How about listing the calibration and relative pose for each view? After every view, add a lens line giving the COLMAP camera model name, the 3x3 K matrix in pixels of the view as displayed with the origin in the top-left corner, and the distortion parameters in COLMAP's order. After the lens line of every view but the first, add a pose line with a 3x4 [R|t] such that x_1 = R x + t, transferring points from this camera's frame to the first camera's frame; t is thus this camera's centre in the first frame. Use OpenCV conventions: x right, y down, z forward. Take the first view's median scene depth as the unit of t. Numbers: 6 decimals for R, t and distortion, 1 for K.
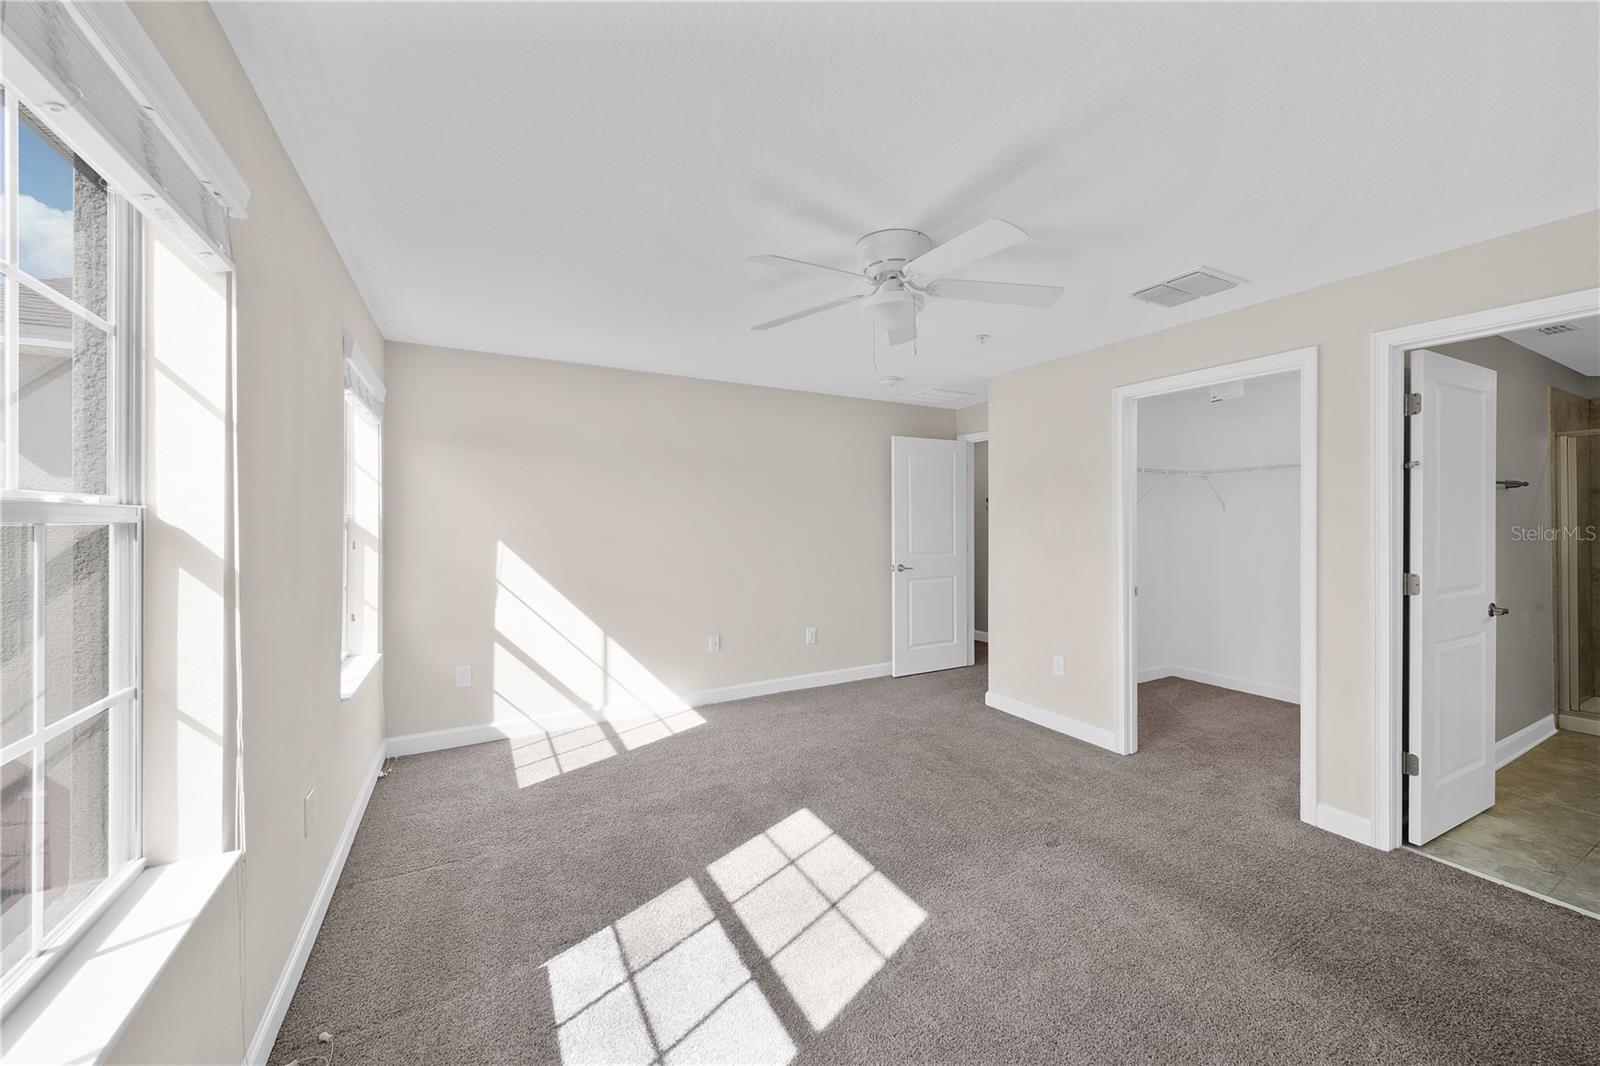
lens RADIAL K [[596.9, 0, 801.3], [0, 596.9, 489.2], [0, 0, 1]] dist [0.000494, -0.000003]
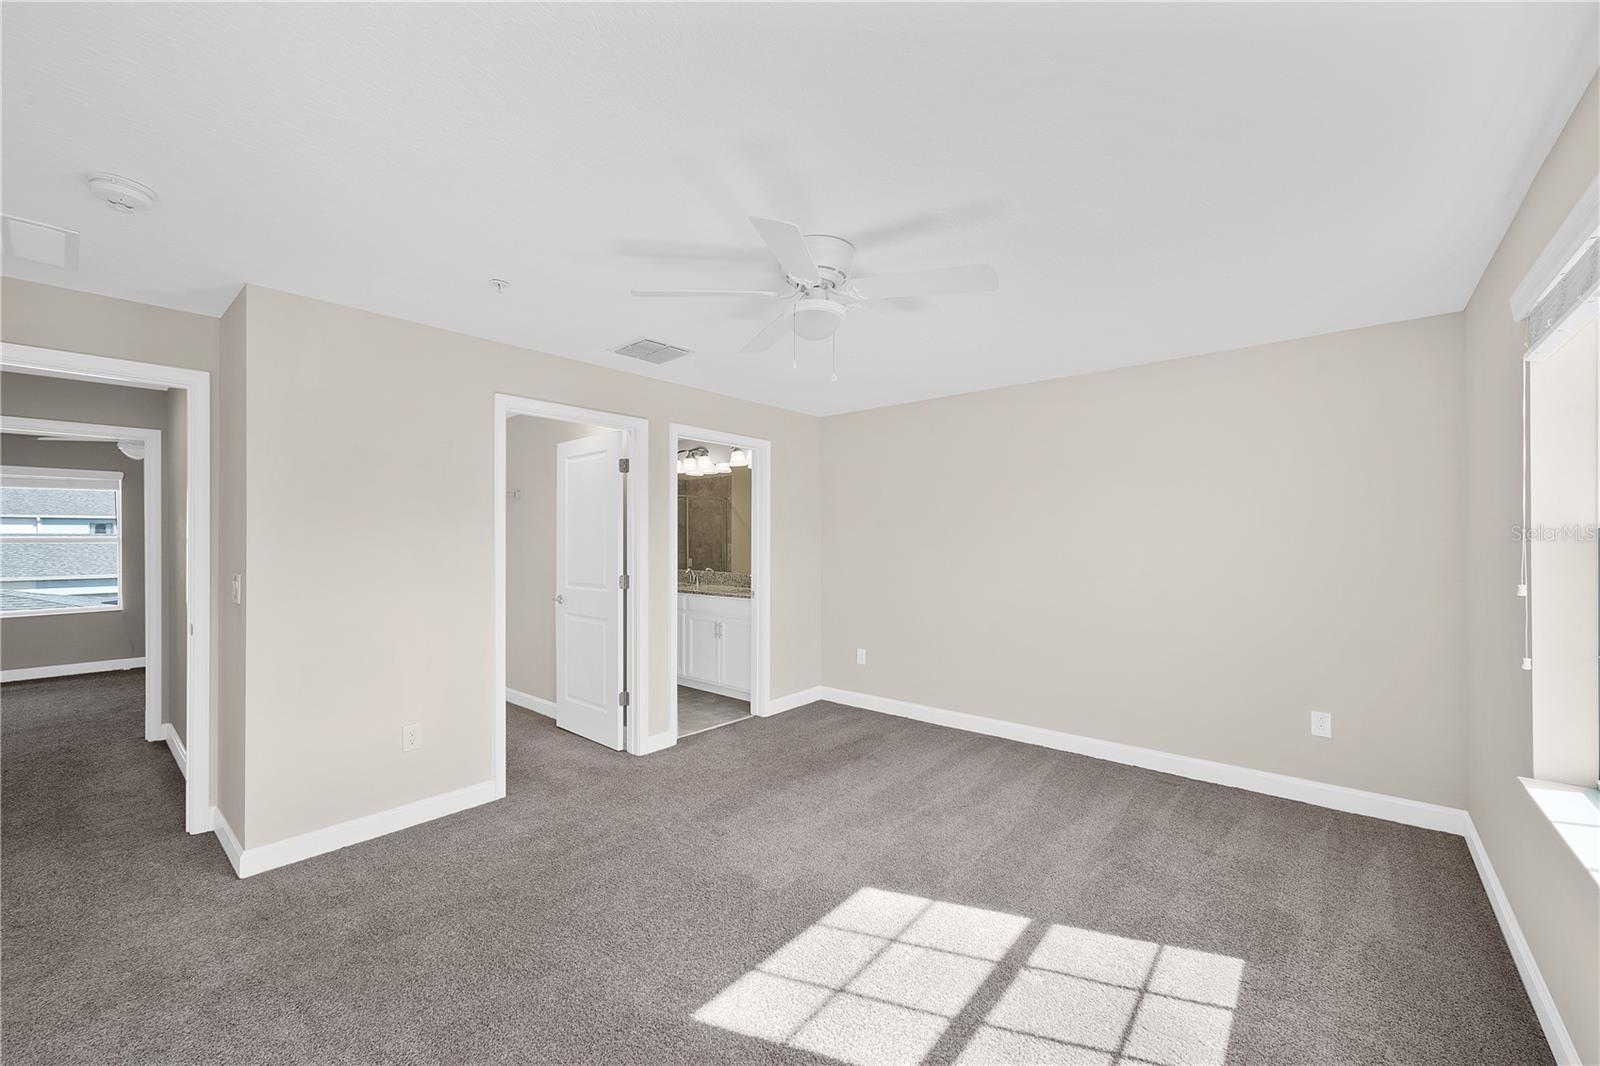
lens RADIAL K [[610.3, 0, 790.3], [0, 610.3, 533.9], [0, 0, 1]] dist [-0.000066, -0.000069]
pose [[-0.330542, 0.008449, 0.943753, -0.791851], [-0.047665, 0.998534, -0.025633, 0.059767], [-0.942587, -0.053456, -0.329655, 1.433745]]
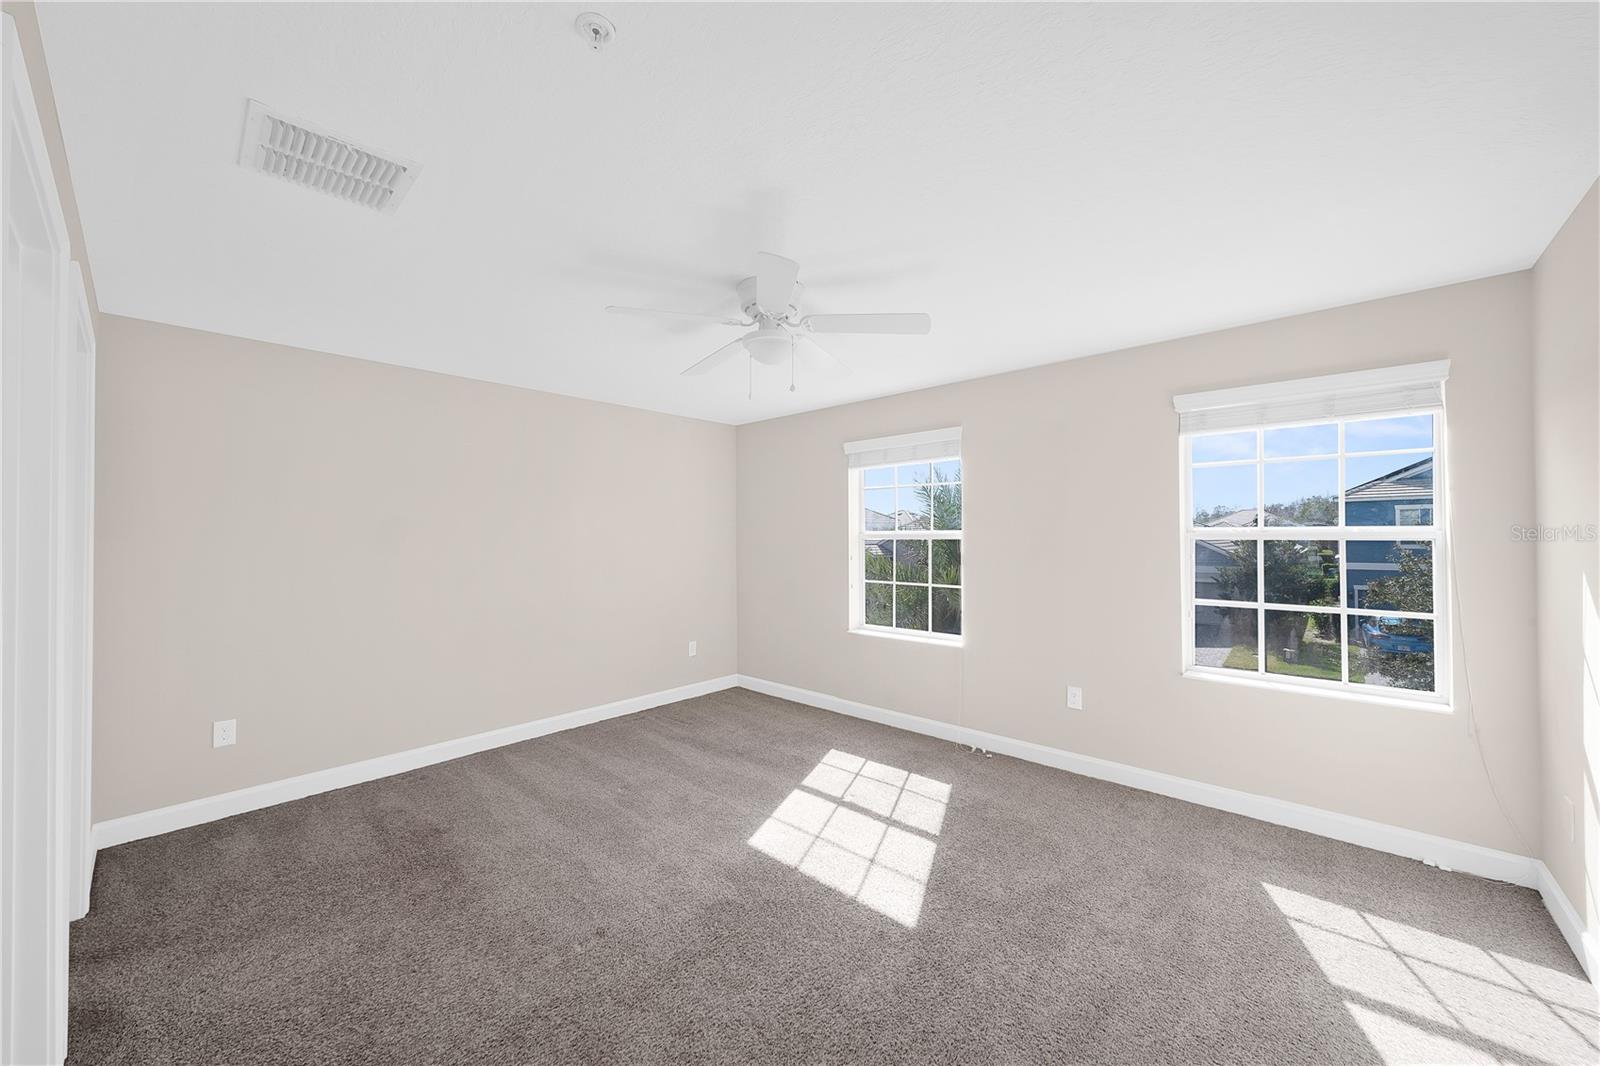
lens RADIAL K [[610.3, 0, 790.3], [0, 610.3, 533.9], [0, 0, 1]] dist [-0.000066, -0.000069]
pose [[-0.952484, 0.006494, -0.304518, 0.480826], [0.024025, 0.998260, -0.053855, 0.099842], [0.303638, -0.058612, -0.950983, 2.152709]]
